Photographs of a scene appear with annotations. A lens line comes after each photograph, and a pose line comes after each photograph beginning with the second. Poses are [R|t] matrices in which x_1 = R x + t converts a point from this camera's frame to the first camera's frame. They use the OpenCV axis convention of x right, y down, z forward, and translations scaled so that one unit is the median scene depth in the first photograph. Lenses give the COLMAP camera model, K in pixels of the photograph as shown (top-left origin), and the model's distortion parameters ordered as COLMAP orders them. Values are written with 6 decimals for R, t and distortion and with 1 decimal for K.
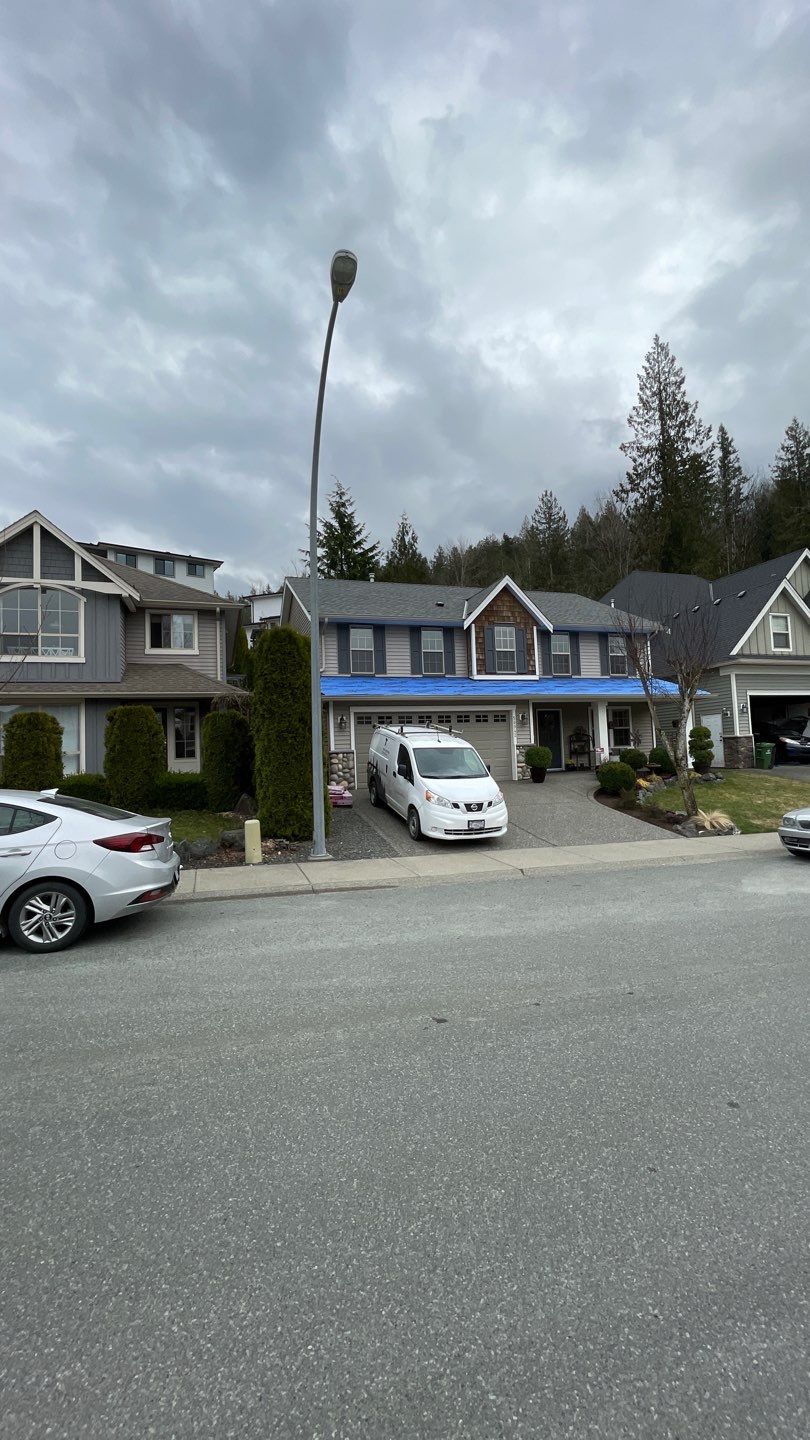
lens RADIAL K [[588.0, 0, 403.6], [0, 588.0, 725.7], [0, 0, 1]] dist [0.001248, 0.000160]
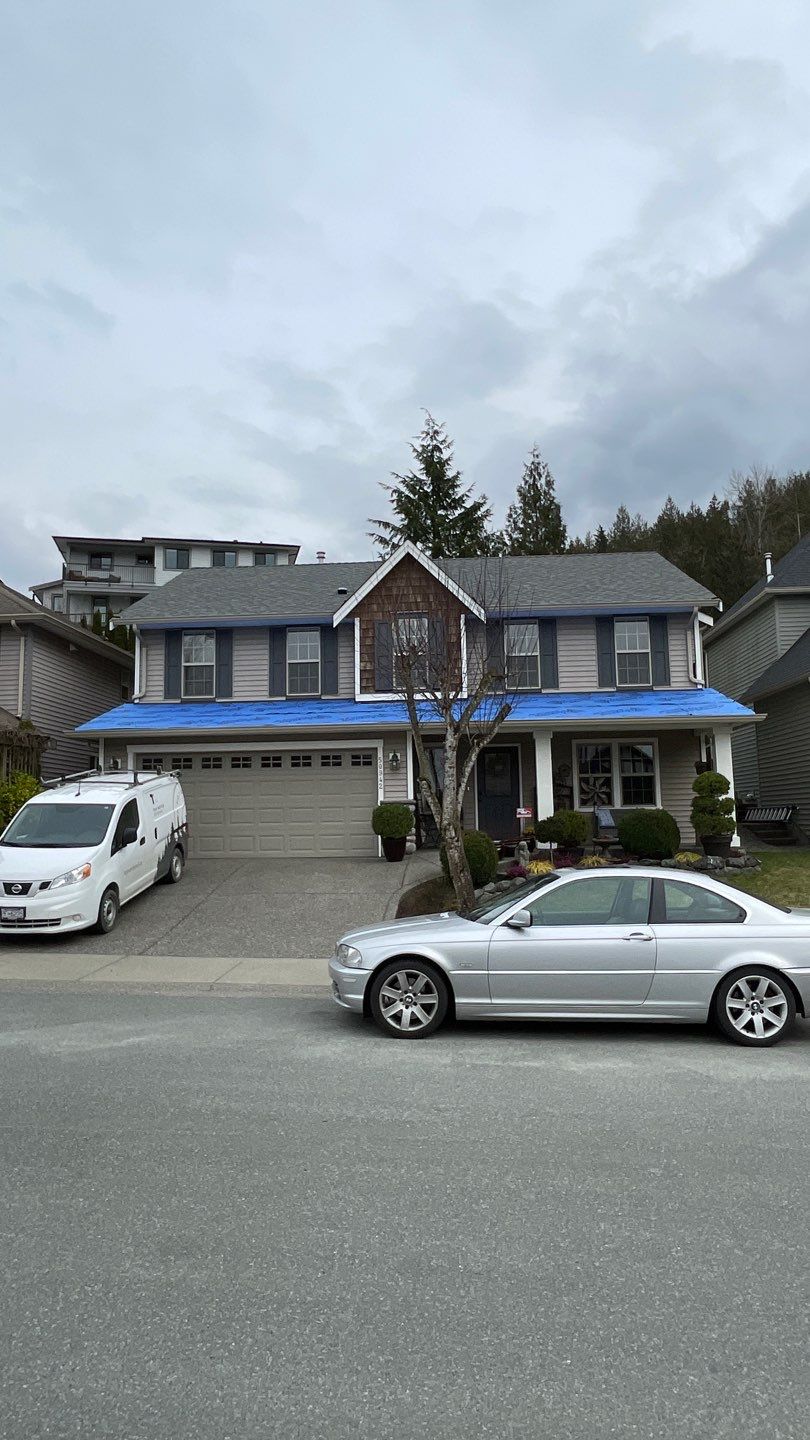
lens RADIAL K [[889.4, 0, 453.9], [0, 889.4, 726.0], [0, 0, 1]] dist [0.003636, 0.001188]
pose [[0.927844, -0.018719, -0.372498, 0.582192], [0.000843, 0.998842, -0.048095, -0.002586], [0.372967, 0.044310, 0.926786, 0.113785]]
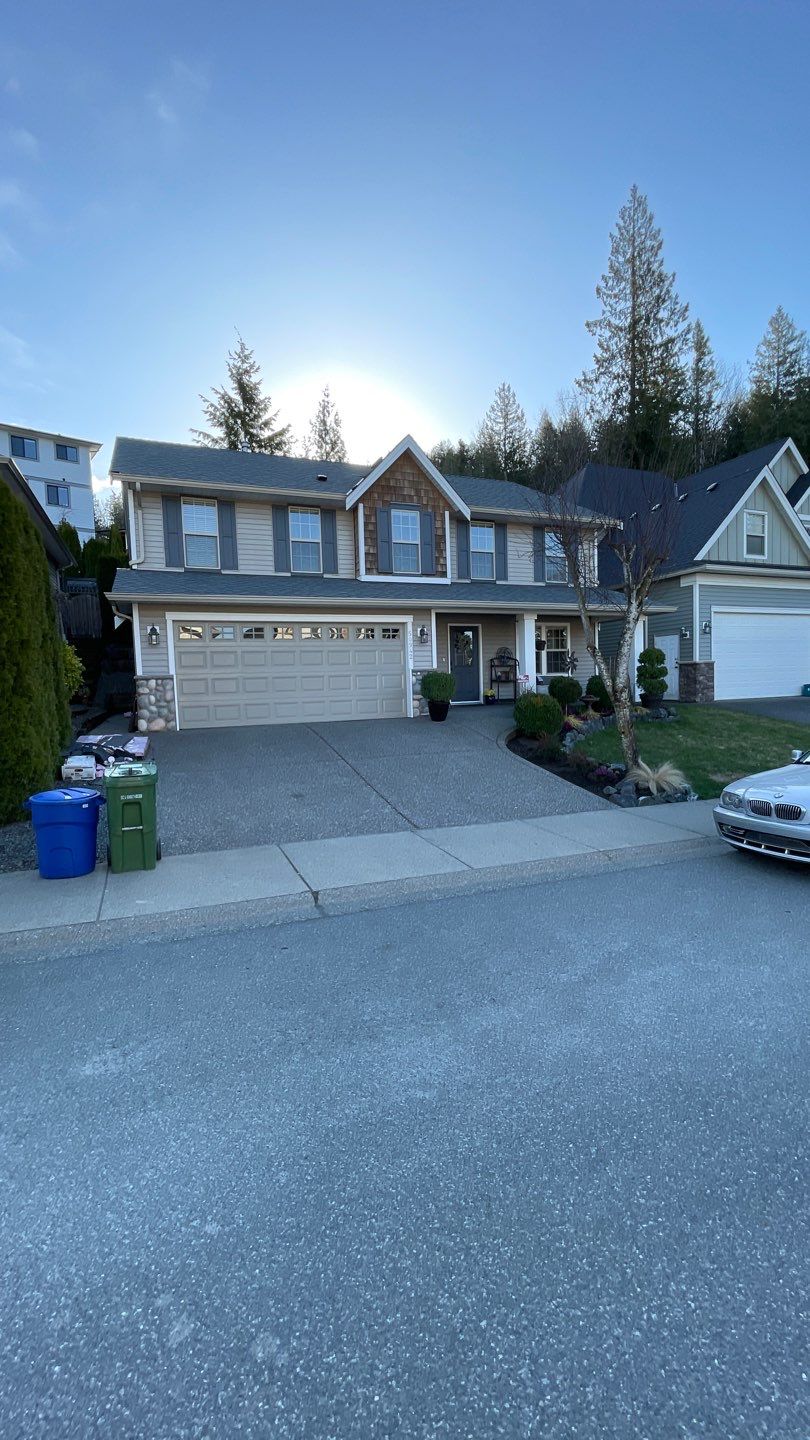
lens RADIAL K [[588.0, 0, 403.6], [0, 588.0, 725.7], [0, 0, 1]] dist [0.001248, 0.000160]
pose [[0.997740, 0.002876, 0.067127, 0.120992], [-0.011237, 0.992154, 0.124514, 0.009431], [-0.066242, -0.124987, 0.989945, 0.233572]]
